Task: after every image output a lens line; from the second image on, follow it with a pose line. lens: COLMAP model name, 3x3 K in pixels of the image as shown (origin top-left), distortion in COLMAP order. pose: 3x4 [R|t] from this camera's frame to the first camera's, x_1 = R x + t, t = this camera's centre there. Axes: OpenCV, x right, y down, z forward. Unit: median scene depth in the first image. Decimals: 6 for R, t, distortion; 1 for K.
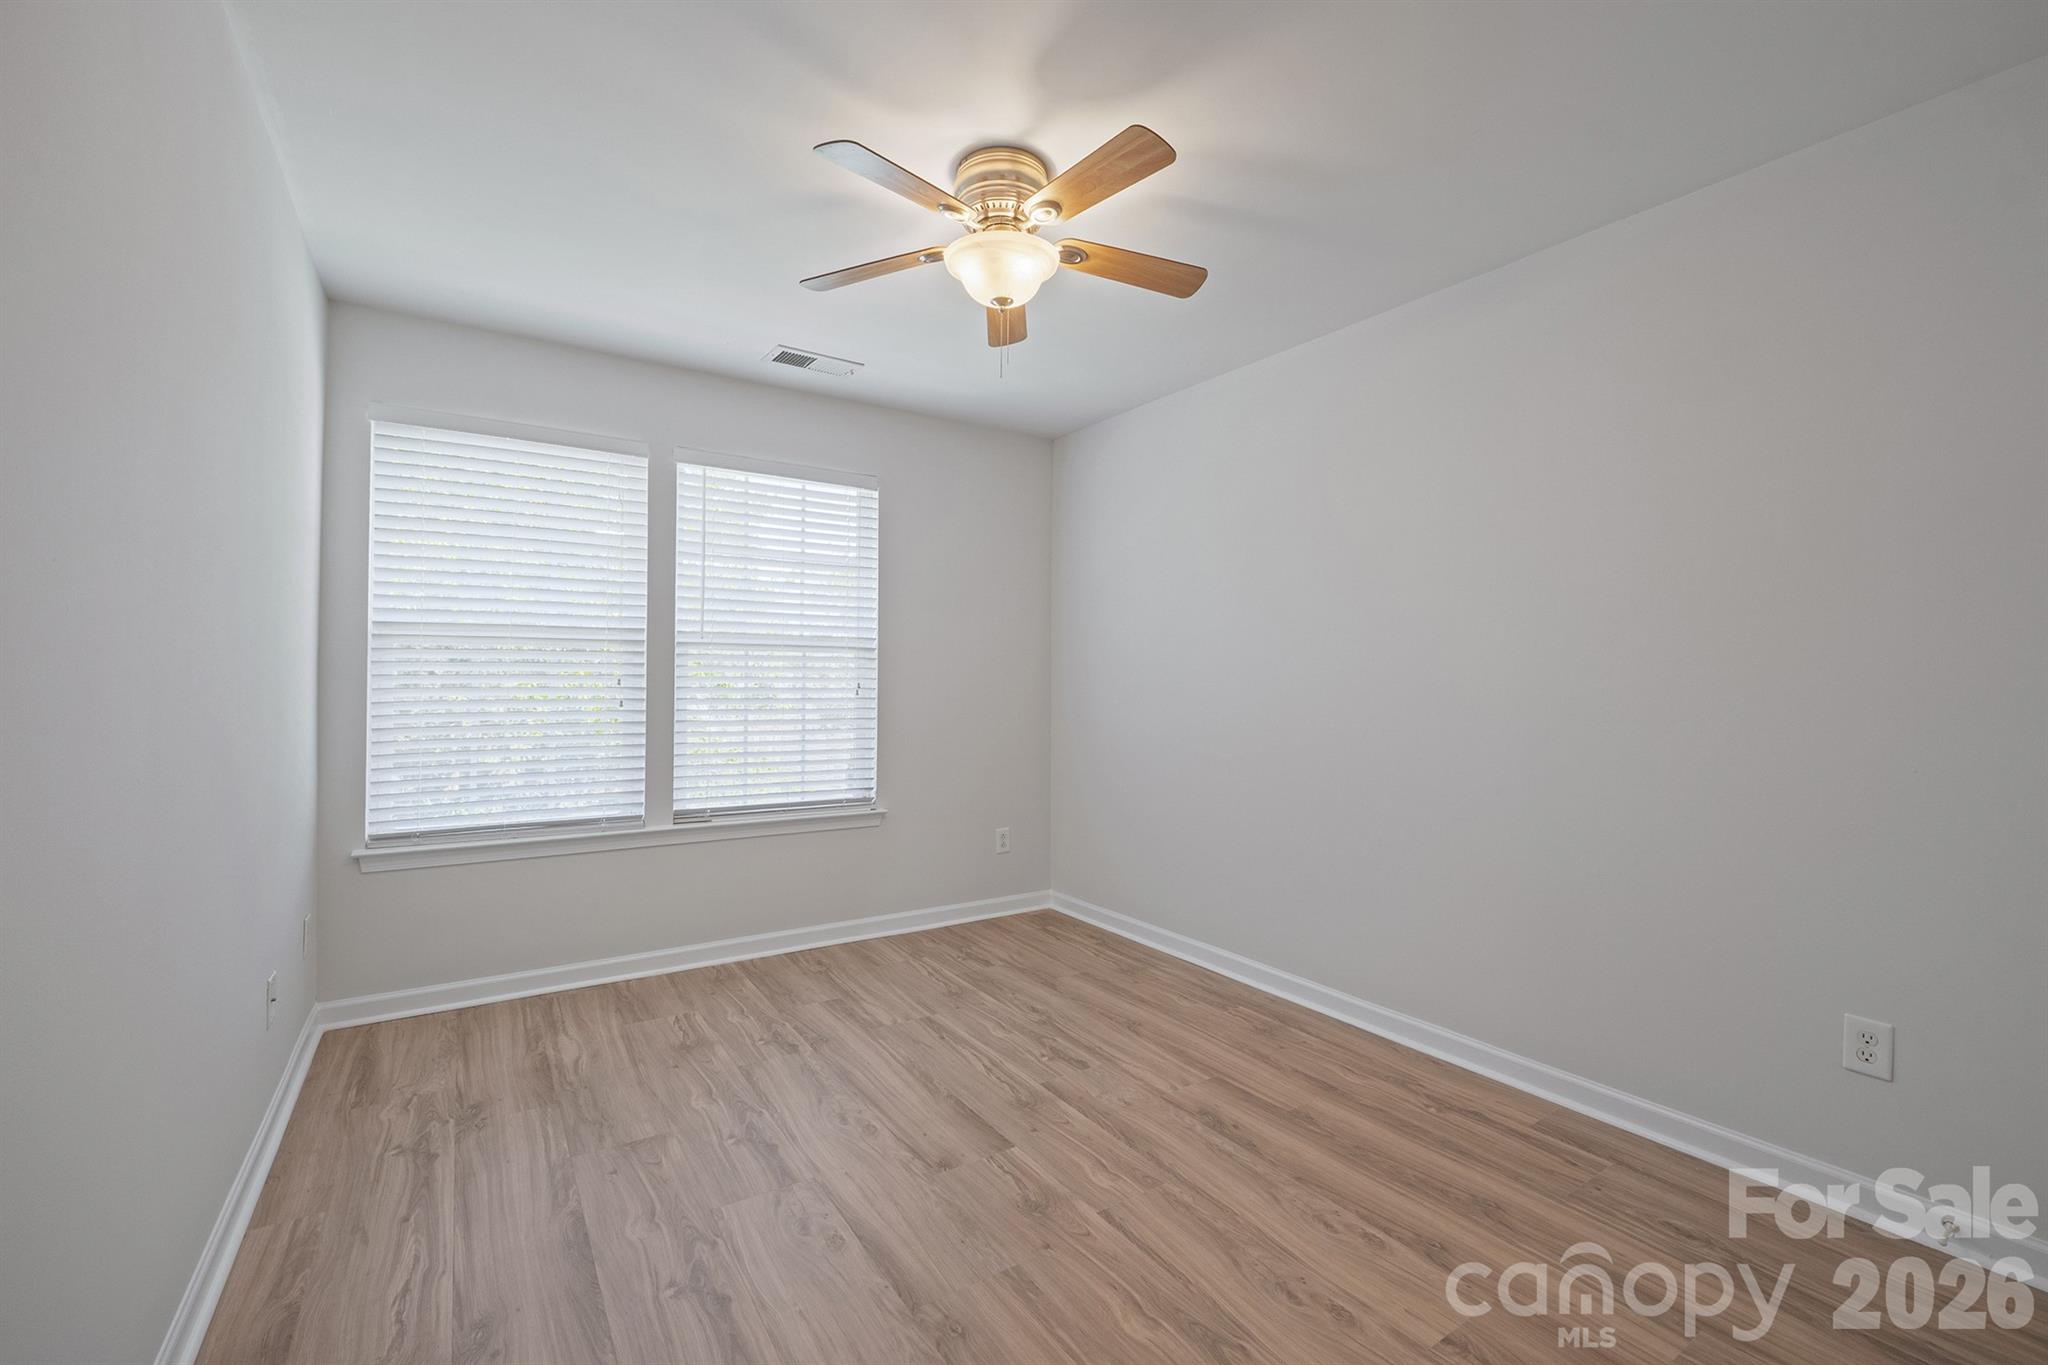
lens RADIAL K [[861.2, 0, 1020.7], [0, 861.2, 675.9], [0, 0, 1]] dist [-0.012169, 0.000028]
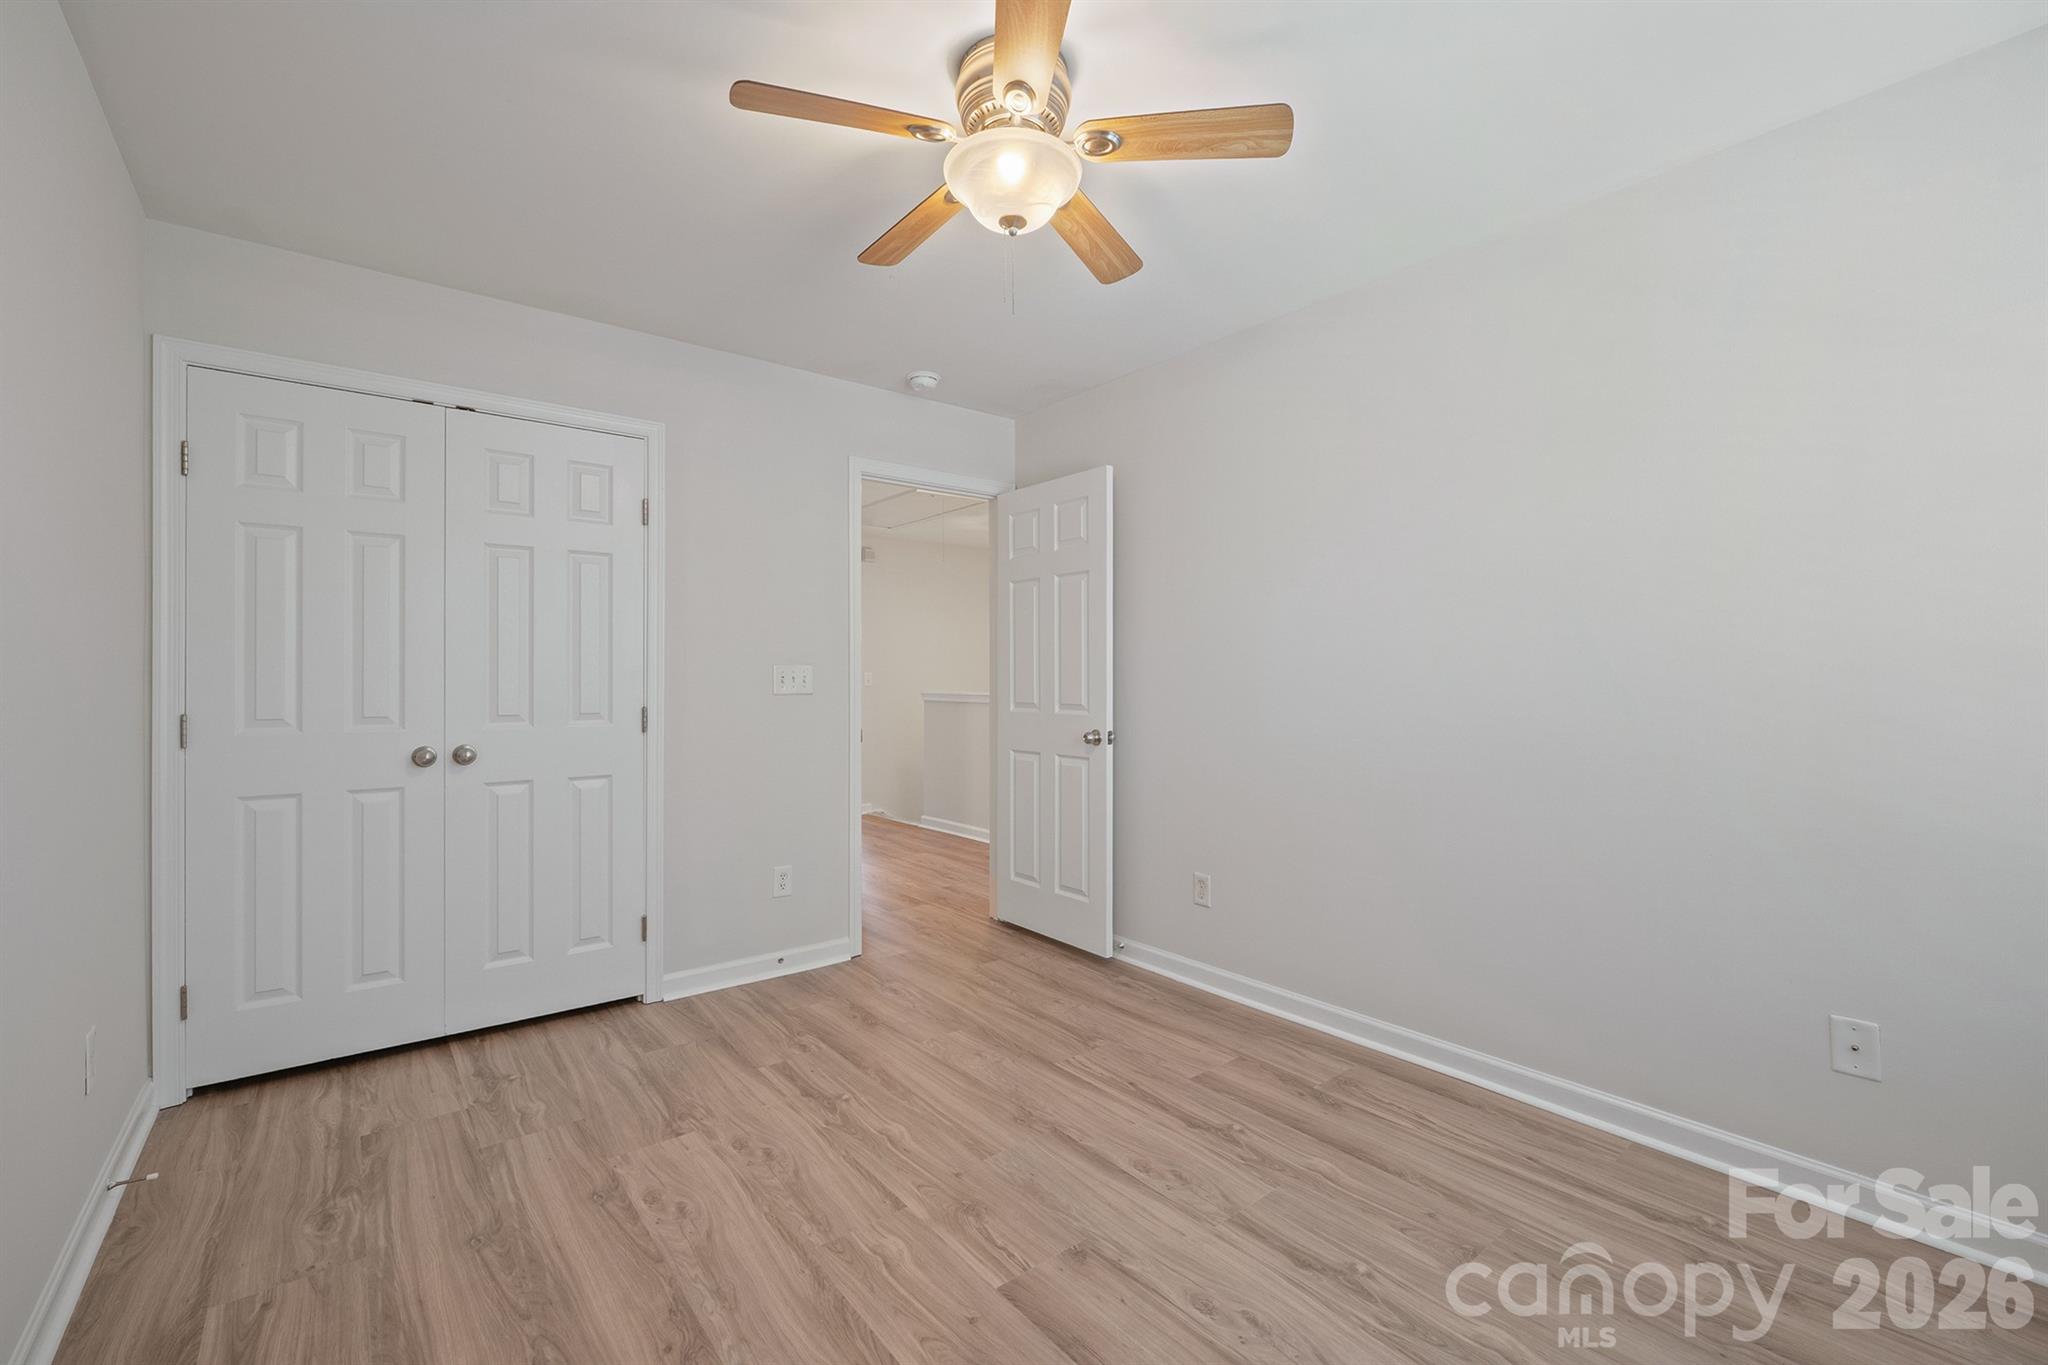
lens RADIAL K [[861.2, 0, 1020.7], [0, 861.2, 675.9], [0, 0, 1]] dist [-0.012169, 0.000028]
pose [[-0.995984, -0.002642, -0.089495, 0.046289], [-0.002002, 0.999972, -0.007241, 0.012193], [0.089511, -0.007032, -0.995961, 1.953479]]
